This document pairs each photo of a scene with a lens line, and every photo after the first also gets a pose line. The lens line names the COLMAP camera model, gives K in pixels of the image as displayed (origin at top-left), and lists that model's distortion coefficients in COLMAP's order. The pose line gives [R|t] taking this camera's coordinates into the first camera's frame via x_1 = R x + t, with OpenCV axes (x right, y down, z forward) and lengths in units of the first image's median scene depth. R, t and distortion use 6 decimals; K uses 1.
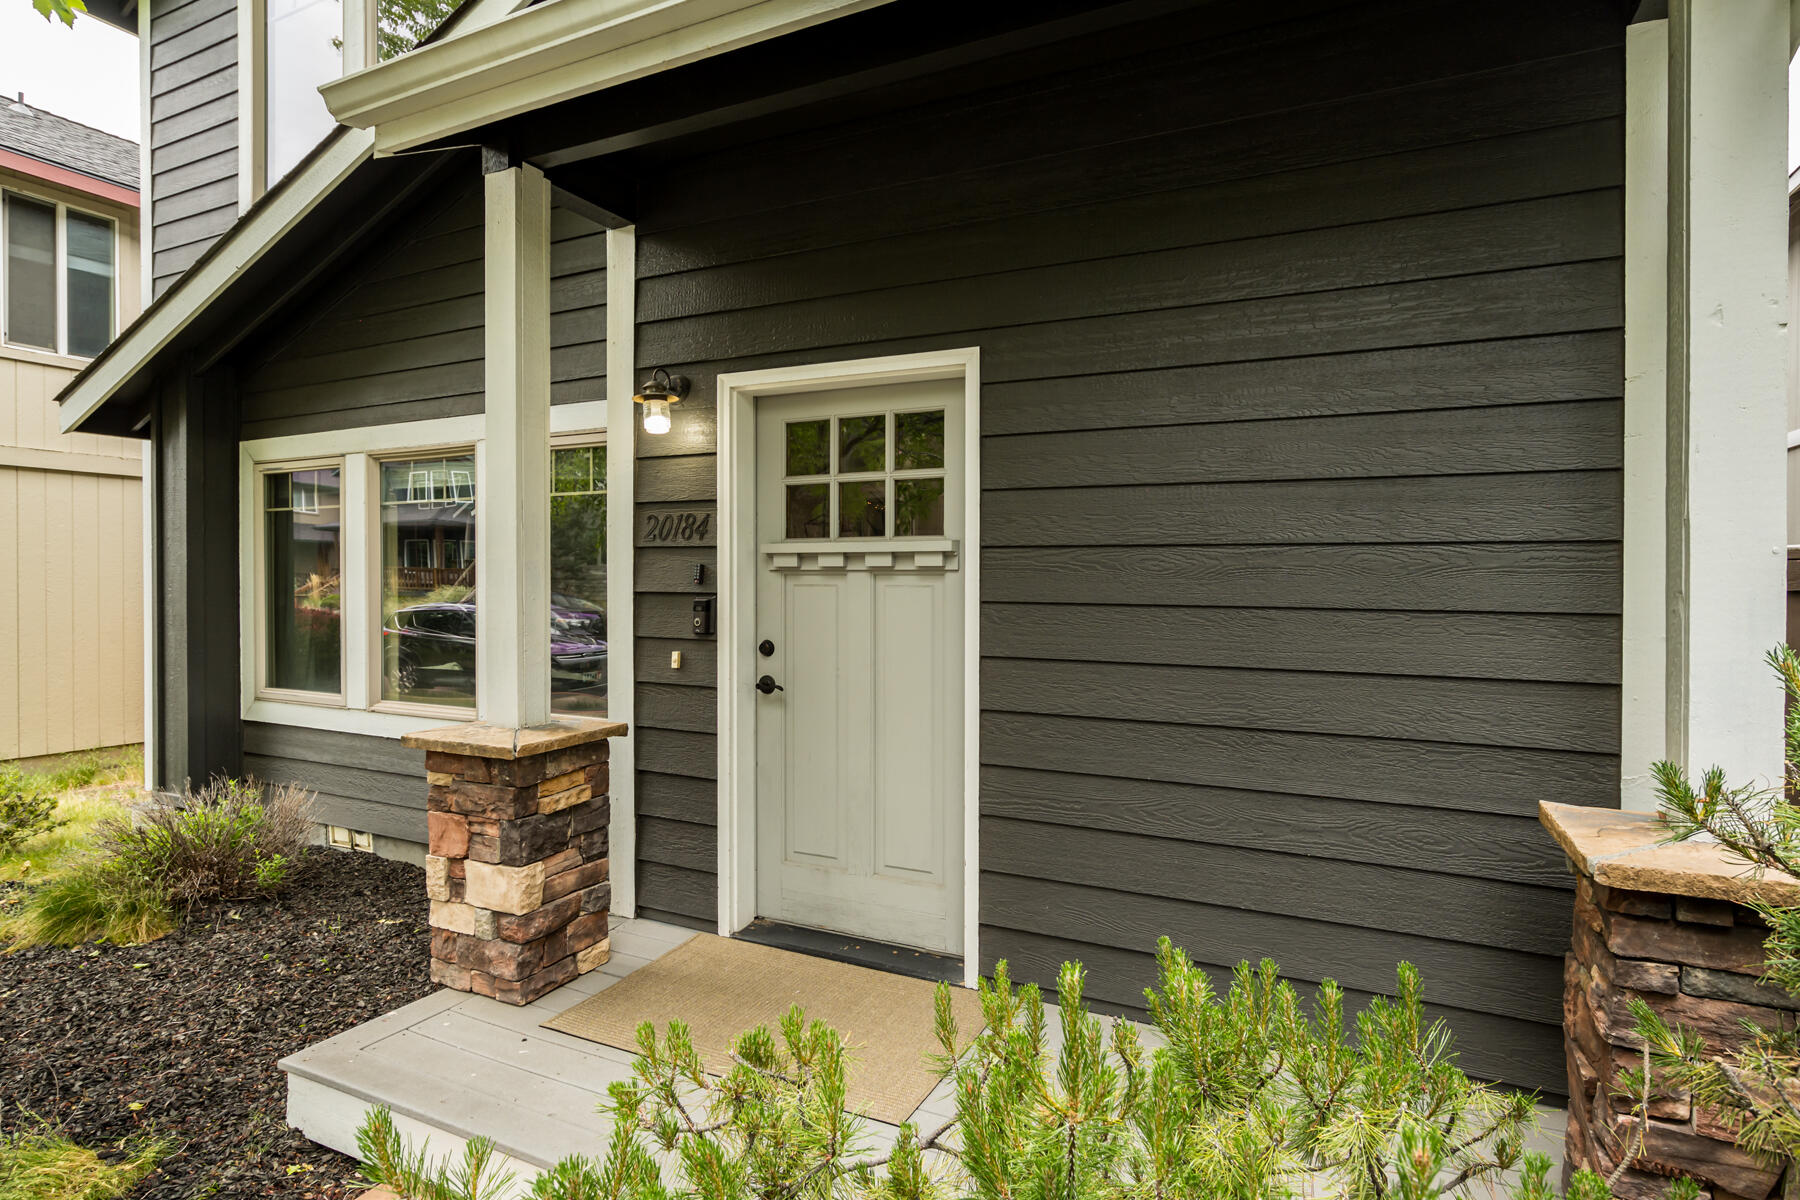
lens RADIAL K [[915.5, 0, 901.9], [0, 915.5, 594.7], [0, 0, 1]] dist [-0.023322, 0.012171]
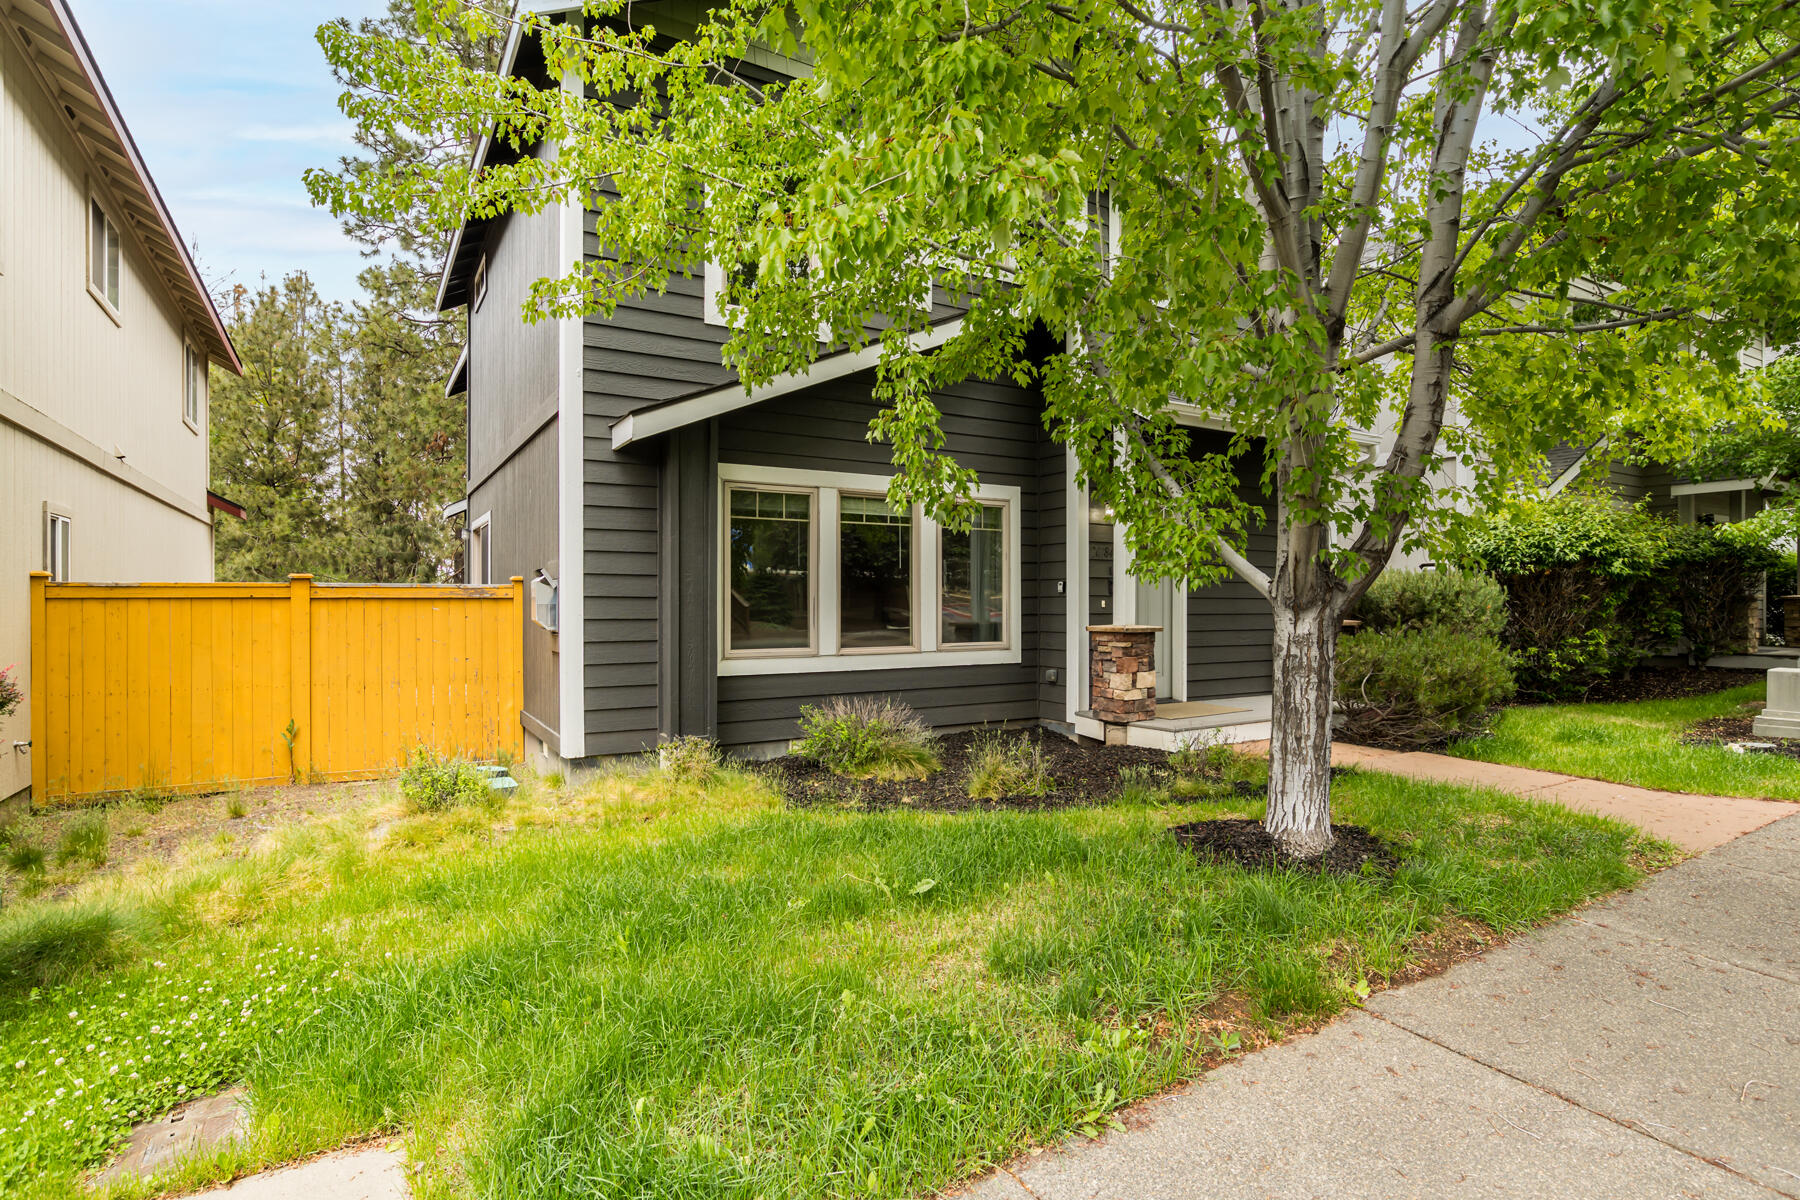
lens RADIAL K [[915.5, 0, 900.1], [0, 915.5, 599.6], [0, 0, 1]] dist [-0.023322, 0.012171]
pose [[0.555610, -0.002884, 0.831438, -1.857944], [0.012682, 0.999907, -0.005006, 0.045280], [-0.831346, 0.013326, 0.555595, 0.037243]]
